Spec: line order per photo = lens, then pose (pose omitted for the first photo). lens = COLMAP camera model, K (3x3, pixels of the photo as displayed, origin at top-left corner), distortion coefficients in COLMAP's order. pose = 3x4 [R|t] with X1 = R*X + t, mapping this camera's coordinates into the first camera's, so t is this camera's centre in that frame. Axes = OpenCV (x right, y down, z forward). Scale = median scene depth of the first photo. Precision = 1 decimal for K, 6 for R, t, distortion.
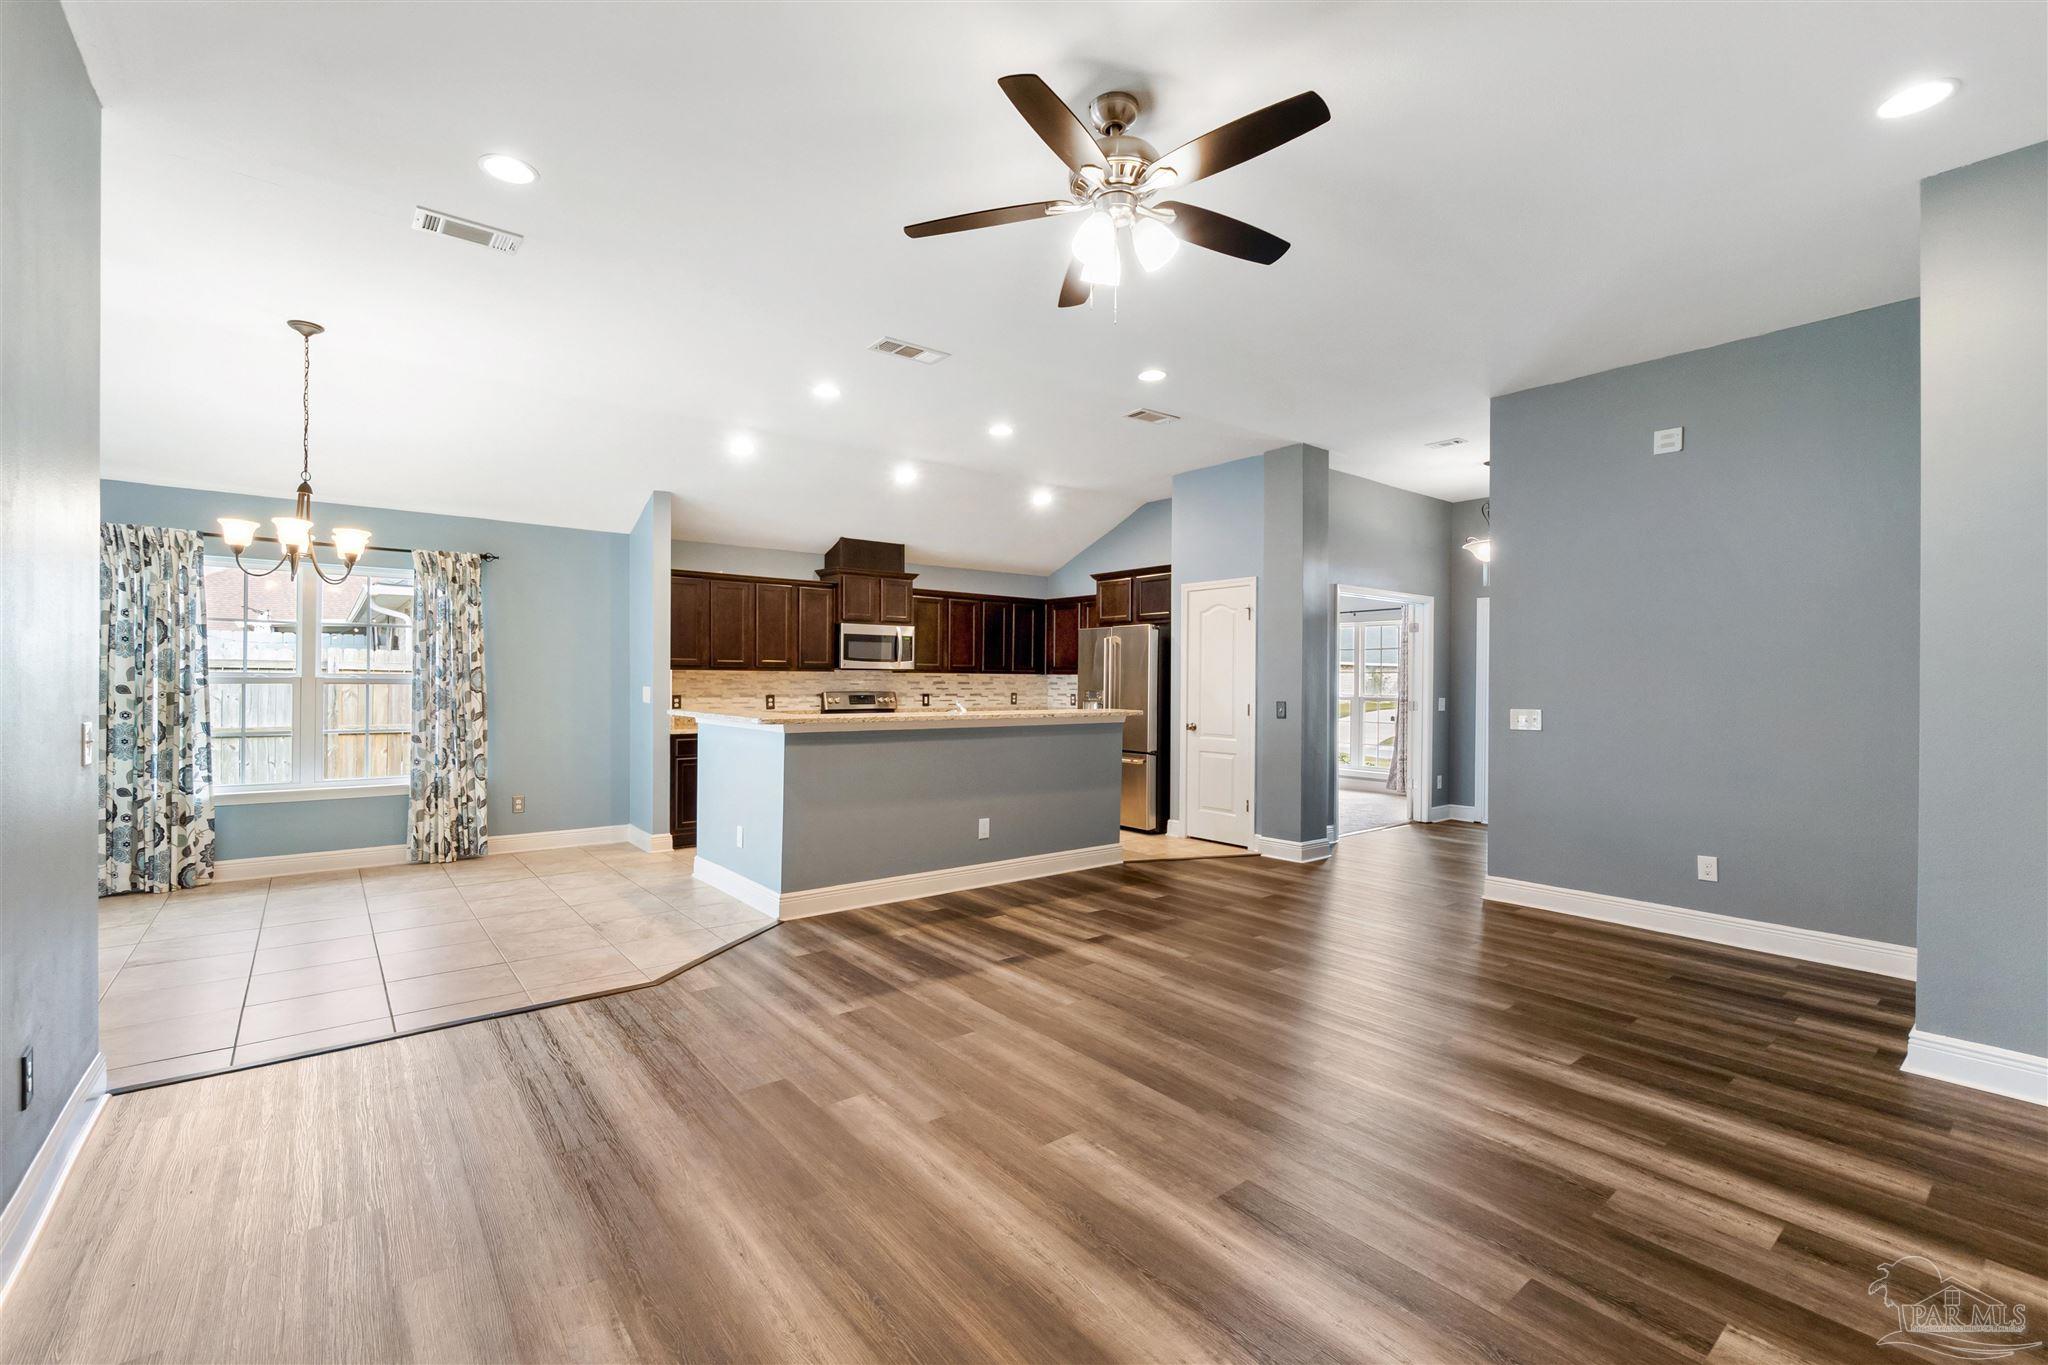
lens RADIAL K [[880.4, 0, 995.6], [0, 880.4, 685.1], [0, 0, 1]] dist [-0.007065, 0.000317]
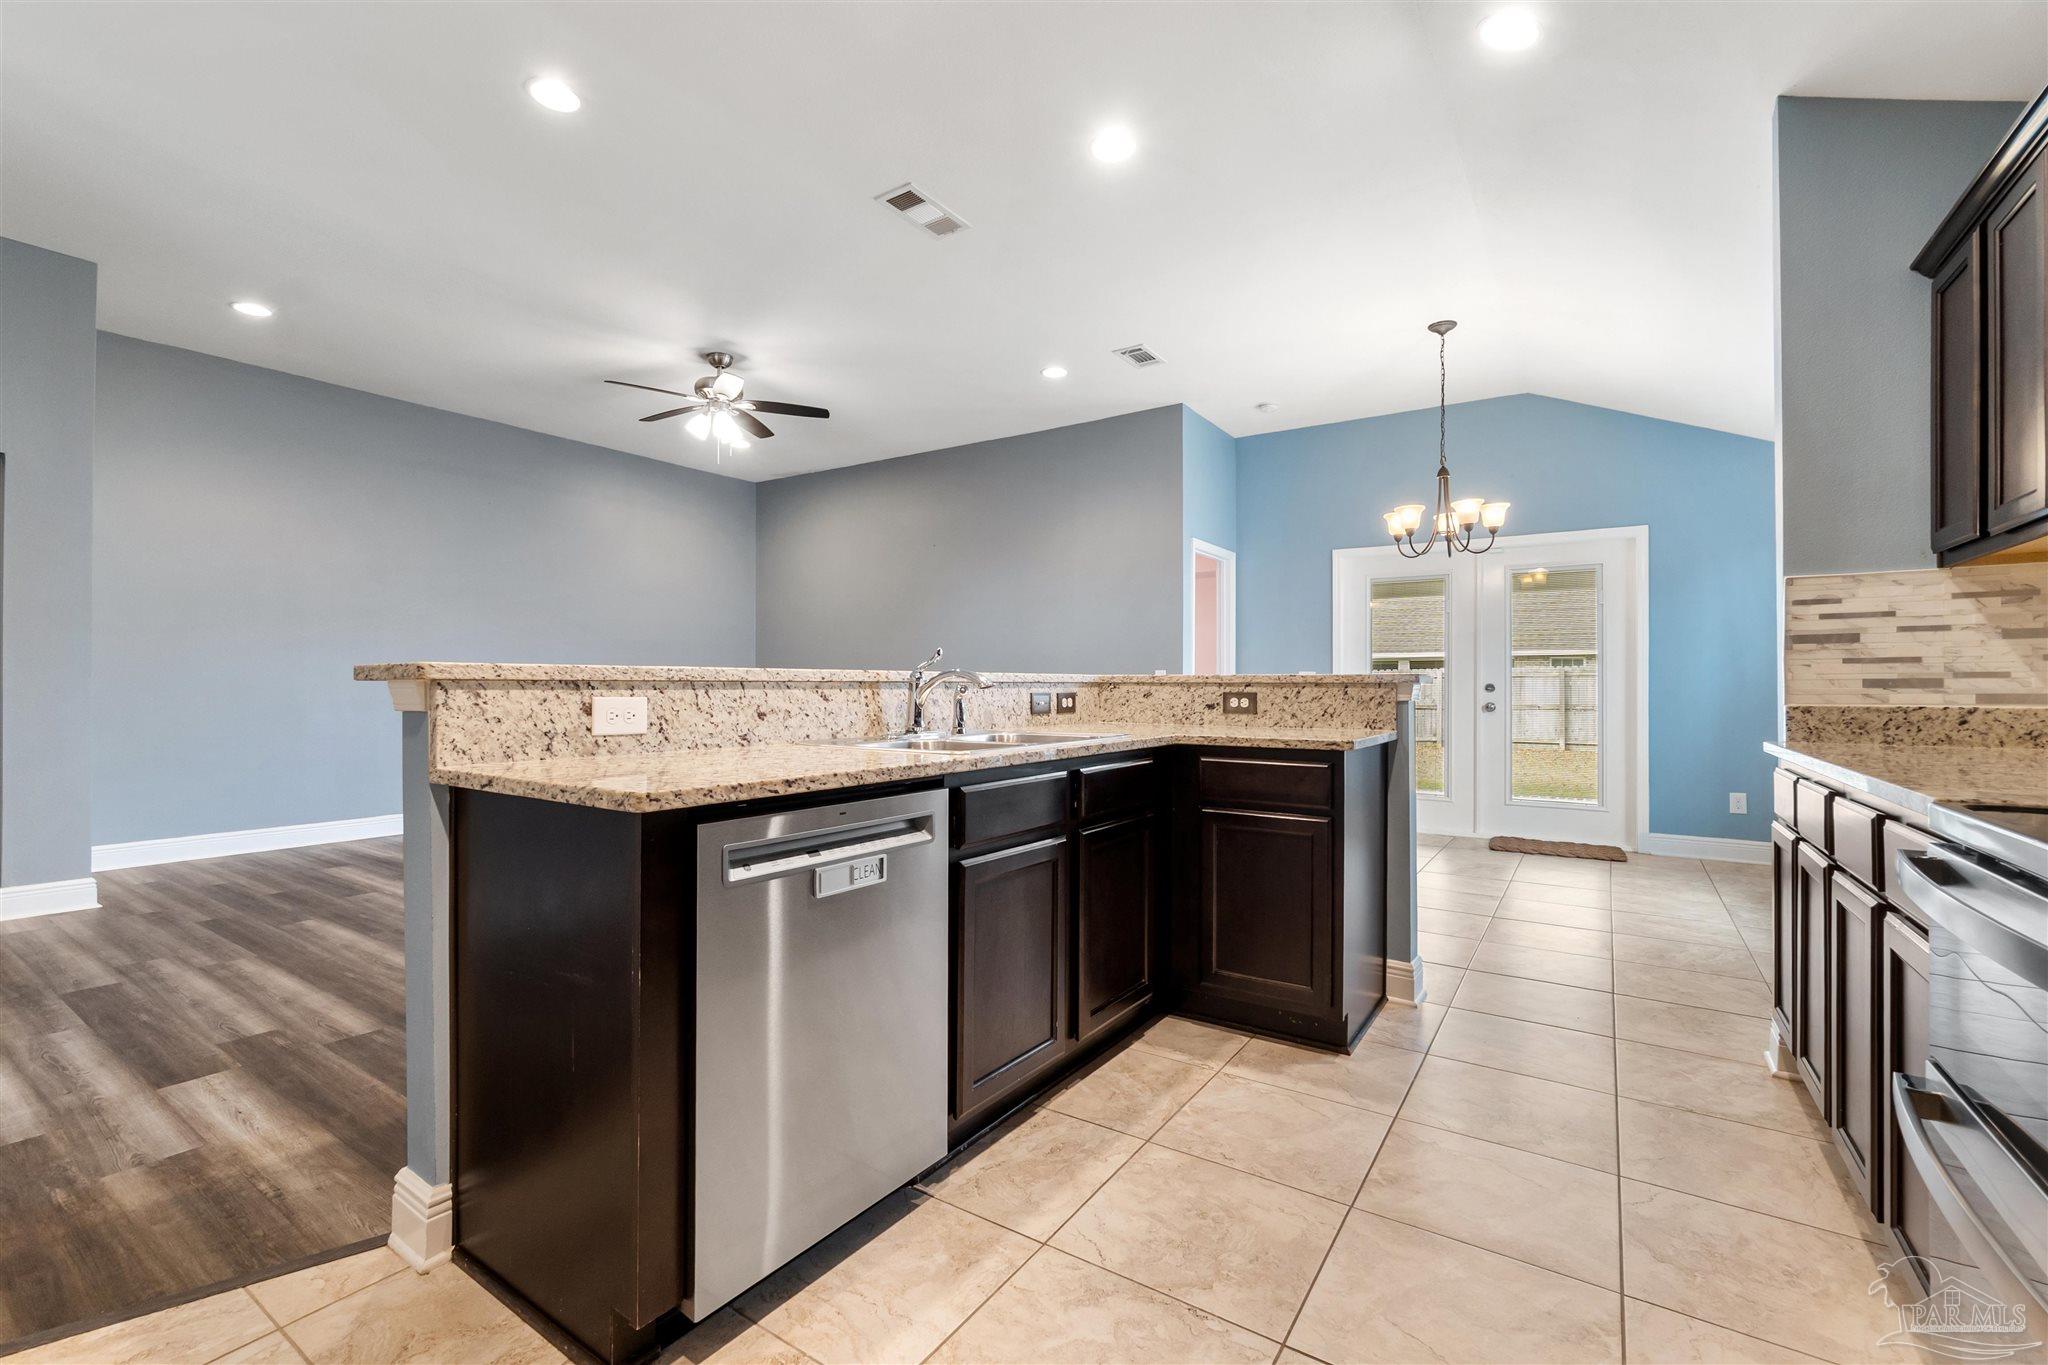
lens RADIAL K [[880.4, 0, 1017.9], [0, 880.4, 681.7], [0, 0, 1]] dist [-0.007065, 0.000317]
pose [[-0.948584, -0.010745, -0.316344, 0.062542], [-0.012011, 0.999926, 0.002053, 0.039446], [0.316299, 0.005747, -0.948642, 1.699215]]
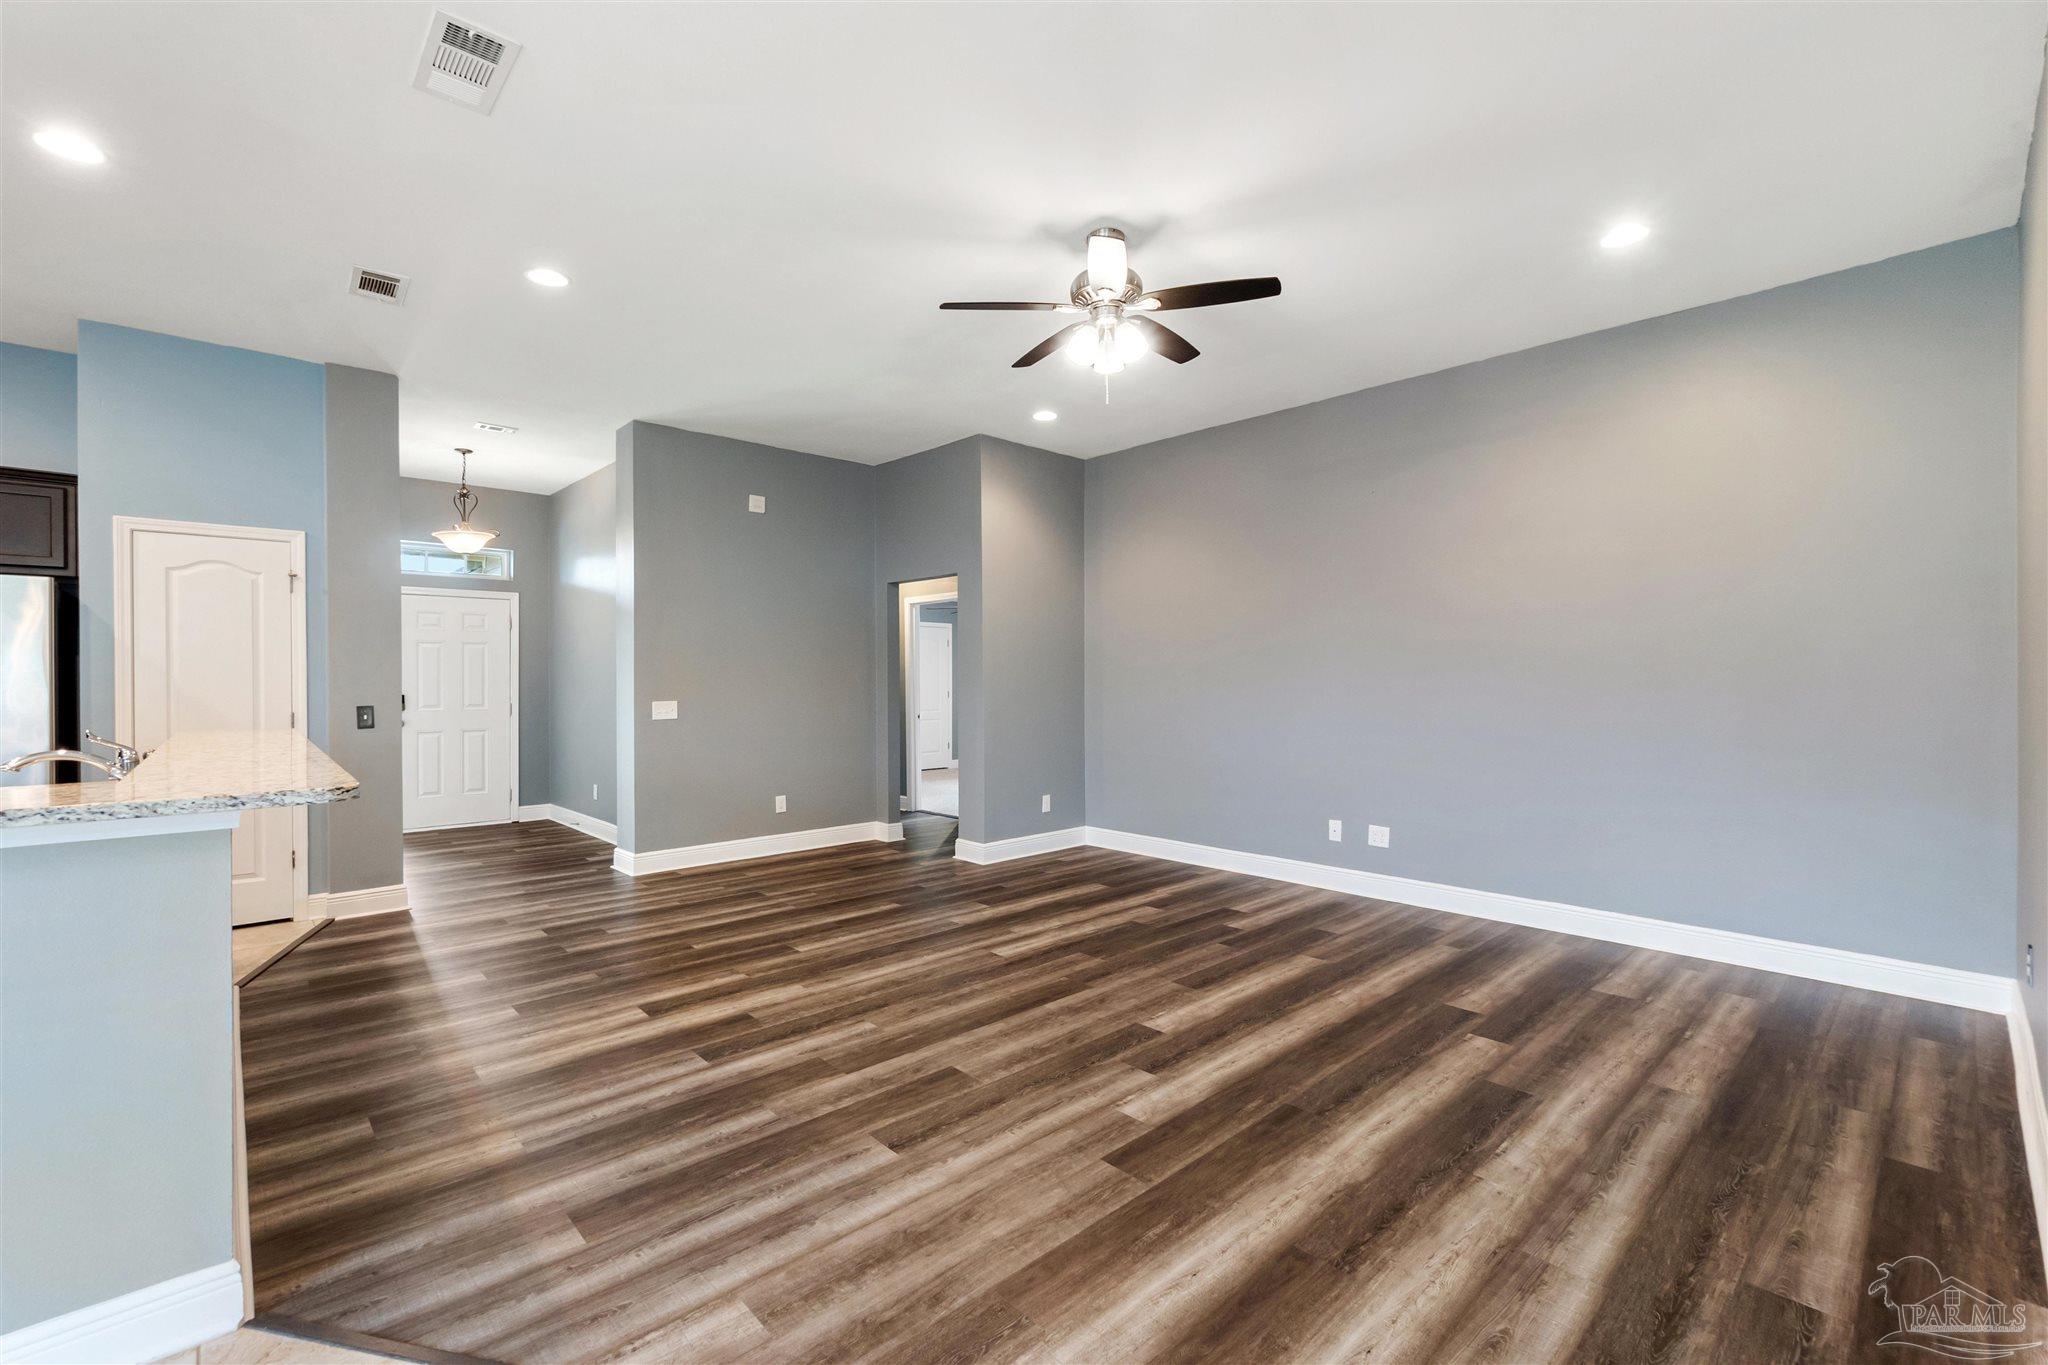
lens RADIAL K [[880.4, 0, 1010.8], [0, 880.4, 682.8], [0, 0, 1]] dist [-0.007065, 0.000317]
pose [[-0.088173, -0.014695, 0.995997, -0.629477], [0.007202, 0.999856, 0.015389, -0.011605], [-0.996079, 0.008530, -0.088055, 0.686503]]
